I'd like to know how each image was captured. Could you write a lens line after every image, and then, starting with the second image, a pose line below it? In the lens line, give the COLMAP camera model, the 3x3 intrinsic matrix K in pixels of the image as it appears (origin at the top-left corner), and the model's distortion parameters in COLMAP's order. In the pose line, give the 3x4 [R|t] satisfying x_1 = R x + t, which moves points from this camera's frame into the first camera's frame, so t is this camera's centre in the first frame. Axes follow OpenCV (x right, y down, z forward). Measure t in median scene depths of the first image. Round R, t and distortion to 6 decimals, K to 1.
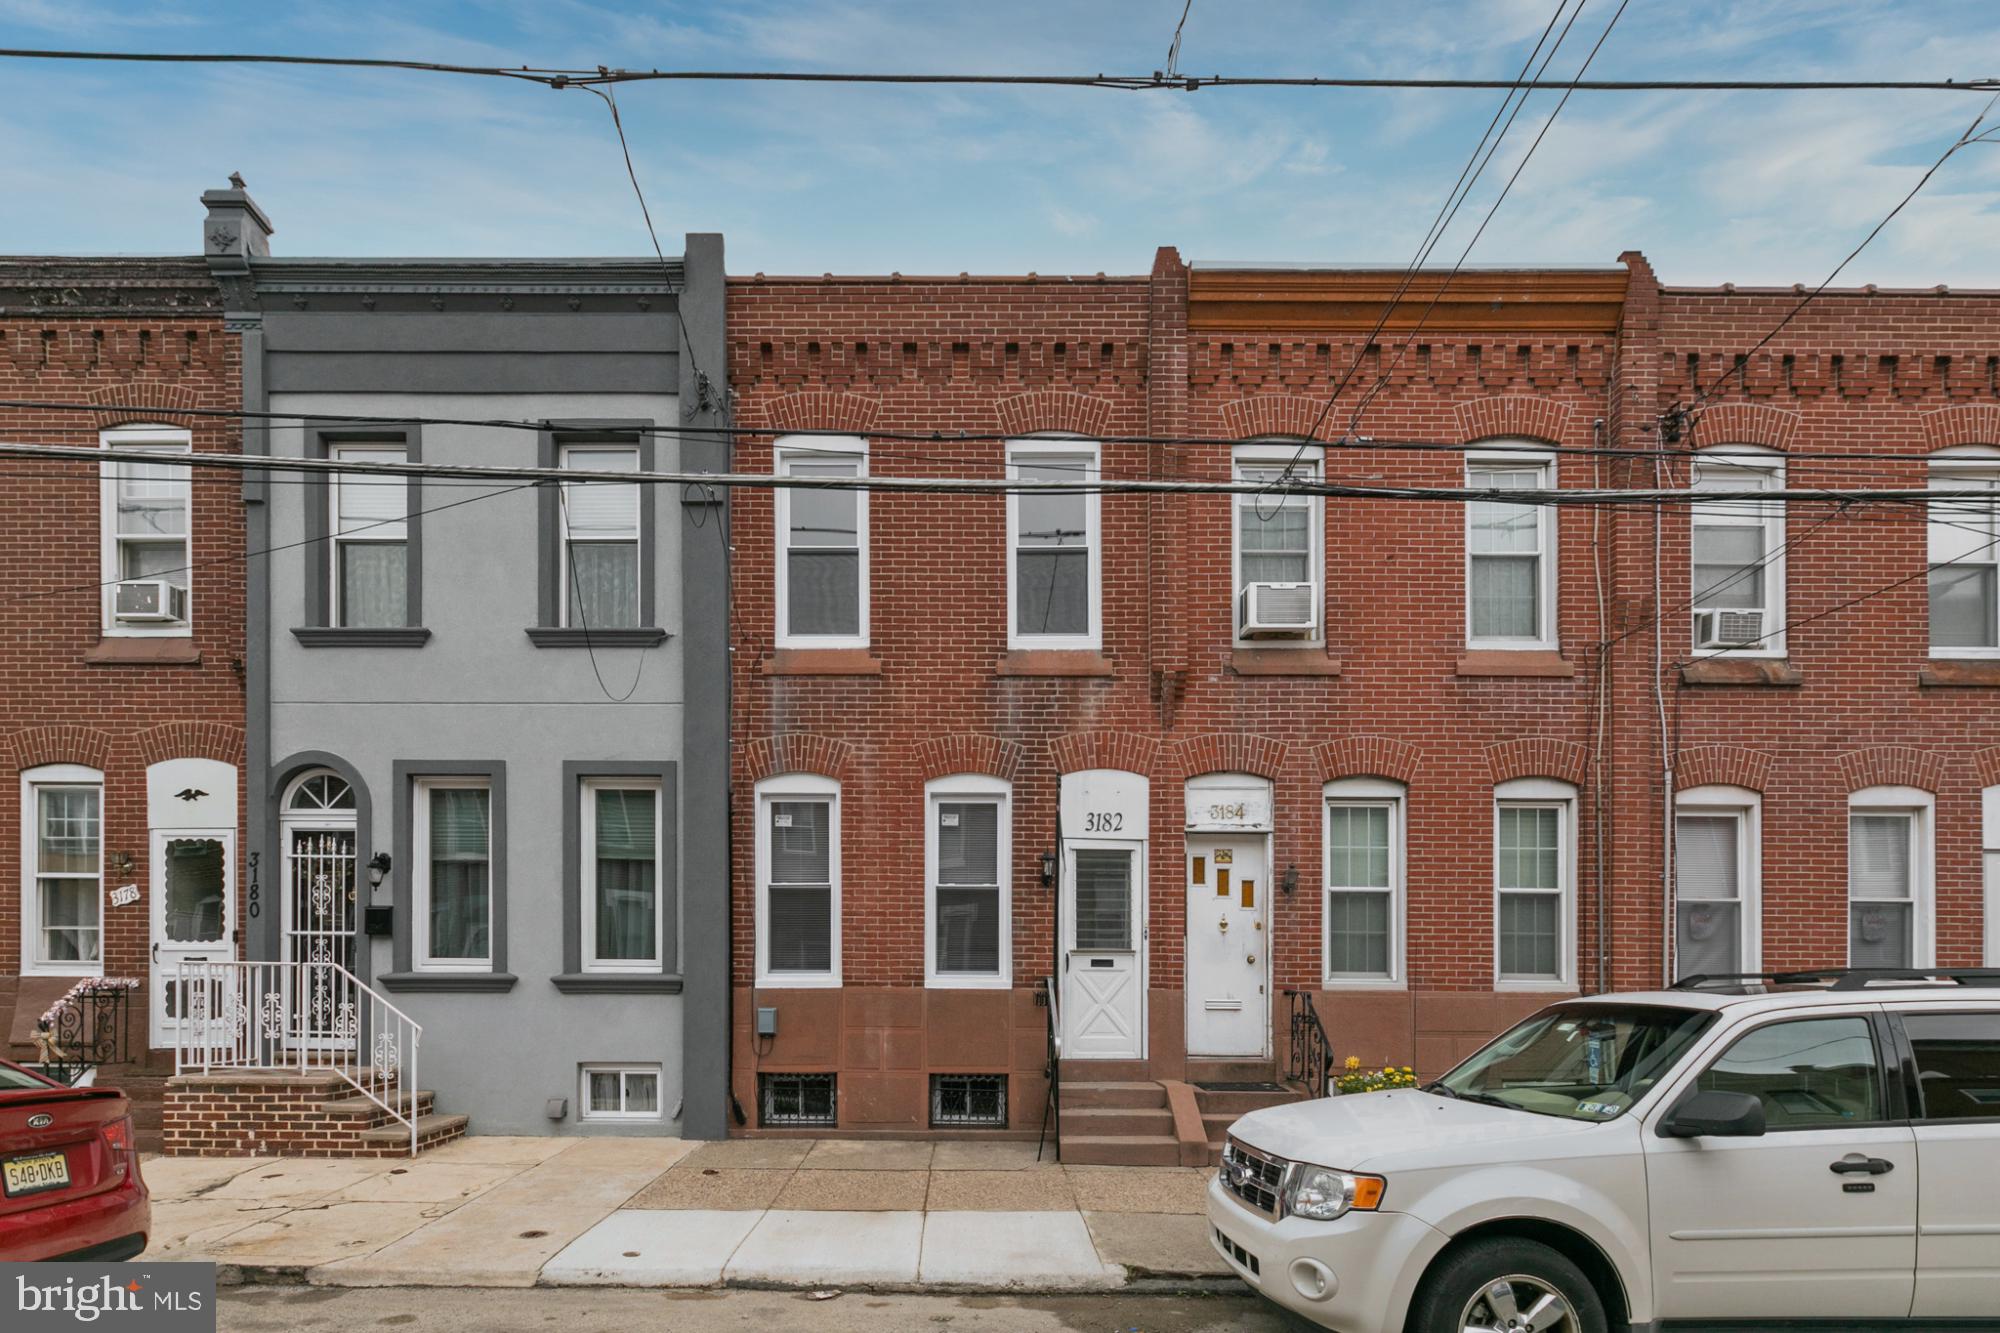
lens RADIAL K [[891.8, 0, 795.0], [0, 891.8, 696.1], [0, 0, 1]] dist [0.002041, -0.000133]
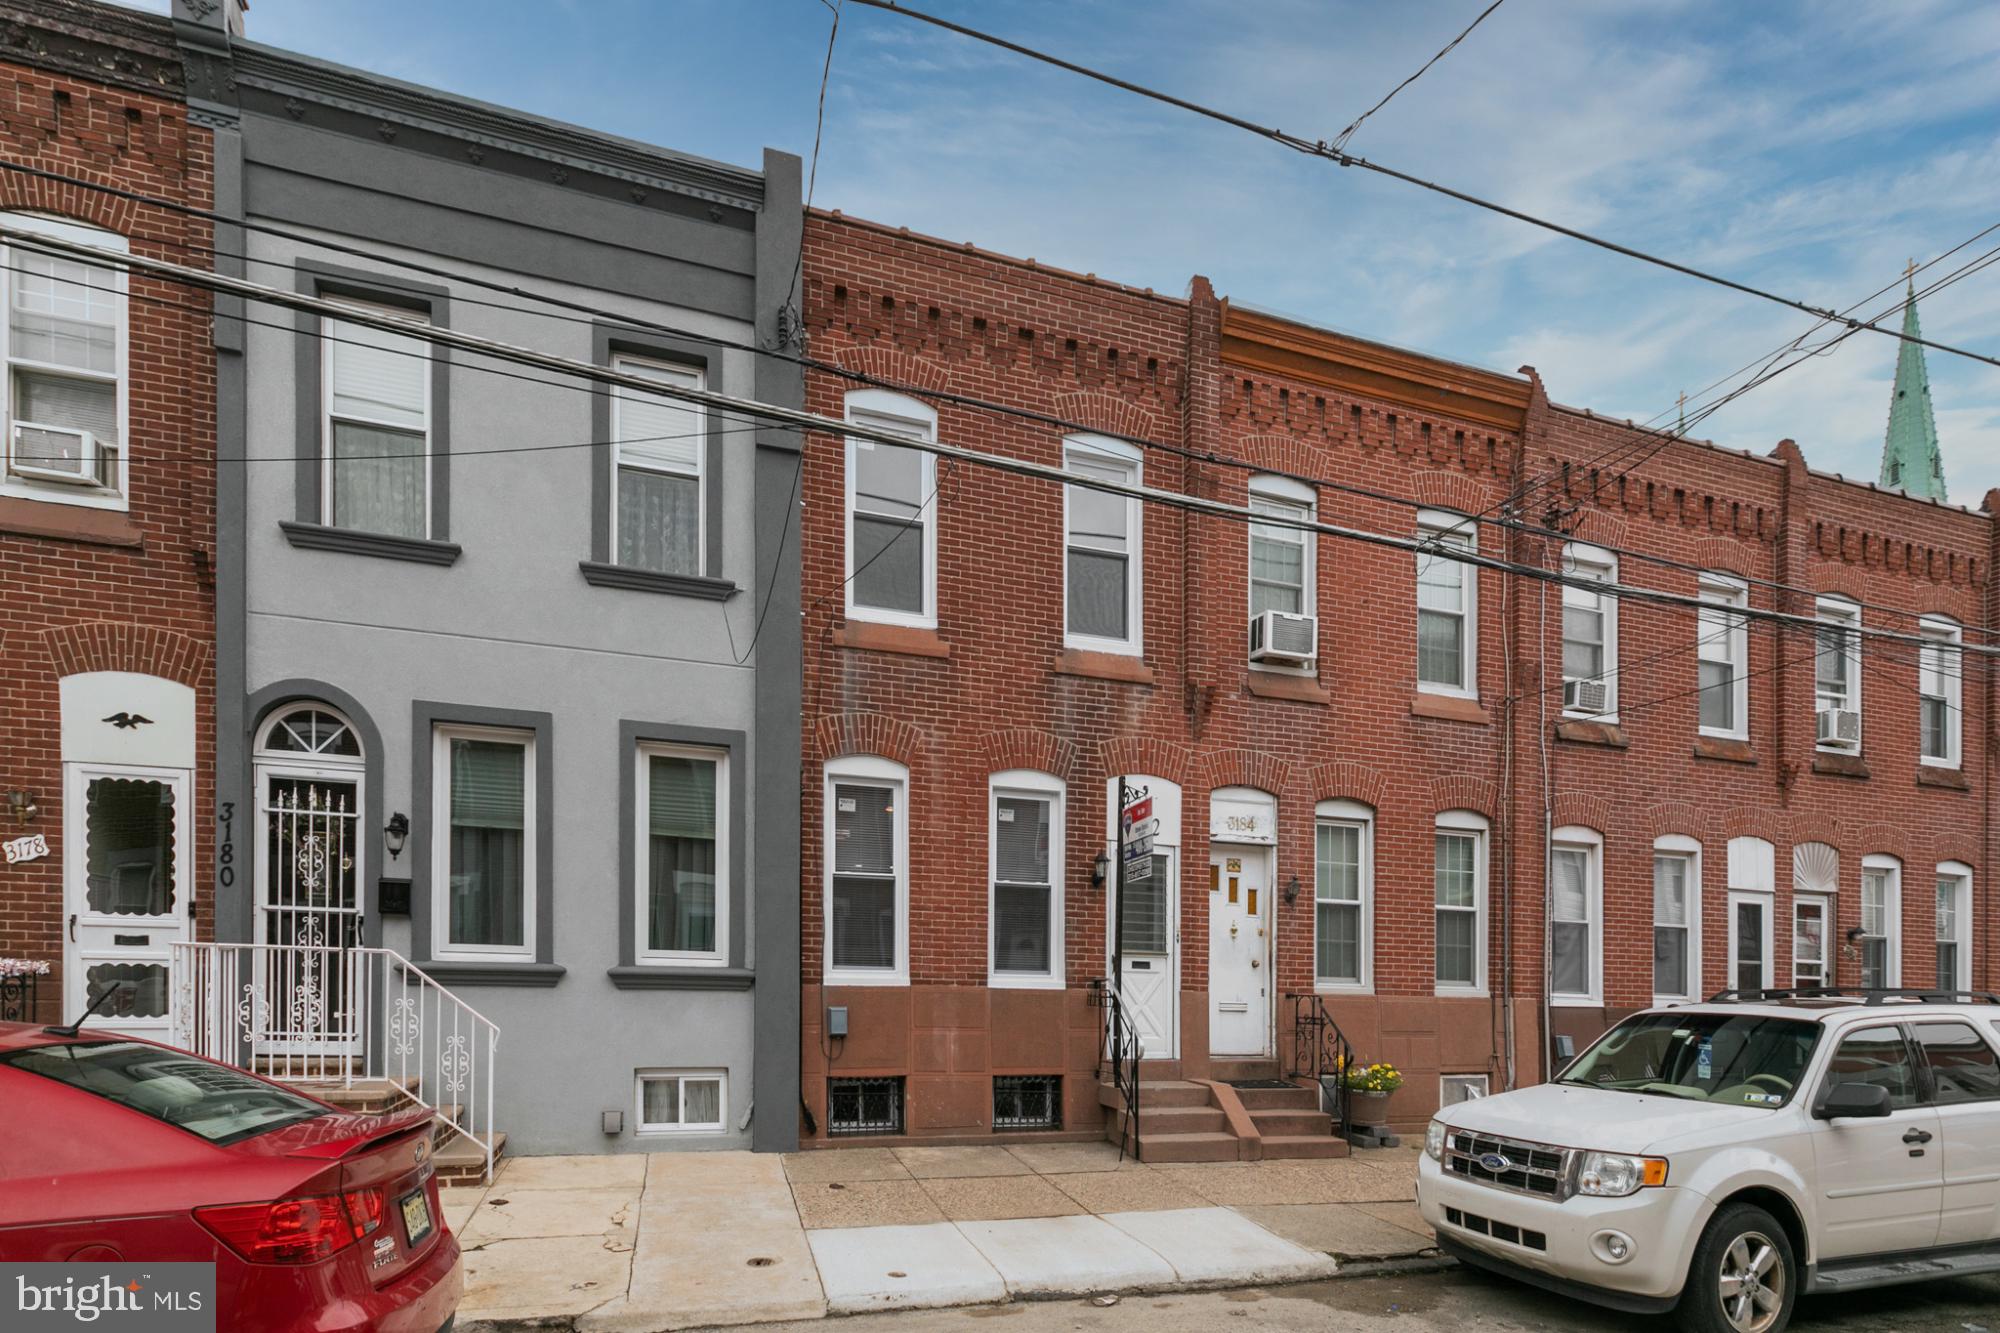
lens RADIAL K [[1010.5, 0, 756.1], [0, 1010.5, 632.9], [0, 0, 1]] dist [0.001919, -0.000109]
pose [[0.950379, 0.113240, 0.289751, -0.427200], [-0.110374, 0.993543, -0.026268, -0.000403], [-0.290855, -0.007016, 0.956742, 0.018873]]
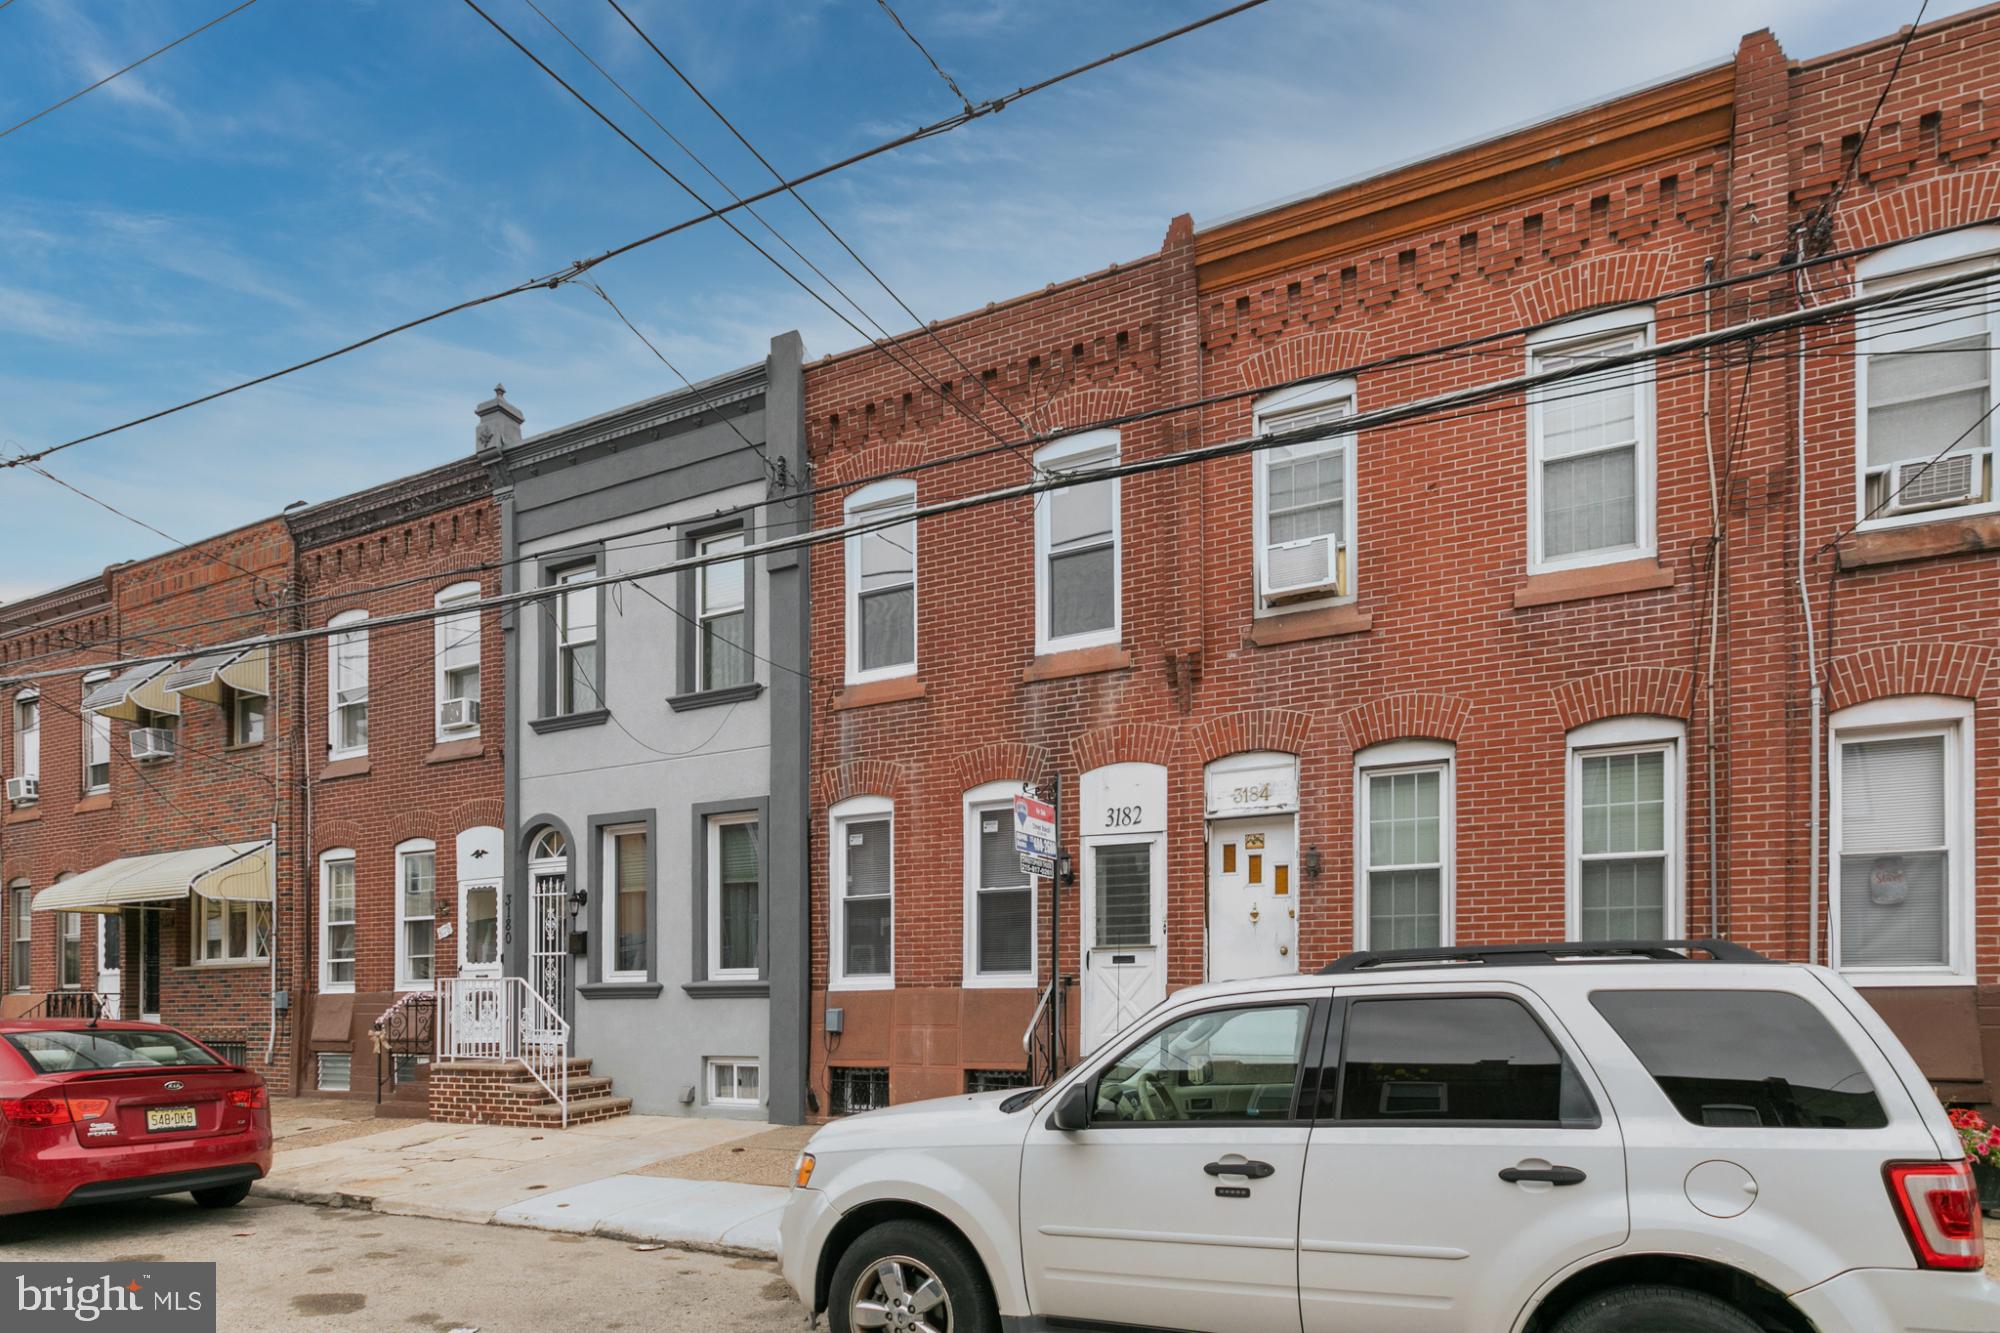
lens RADIAL K [[897.5, 0, 995.7], [0, 897.5, 663.7], [0, 0, 1]] dist [0.001965, -0.000412]
pose [[0.921470, -0.148571, -0.358915, 0.582788], [0.138926, 0.988901, -0.052674, 0.005302], [0.362758, -0.001325, 0.931883, 0.013497]]
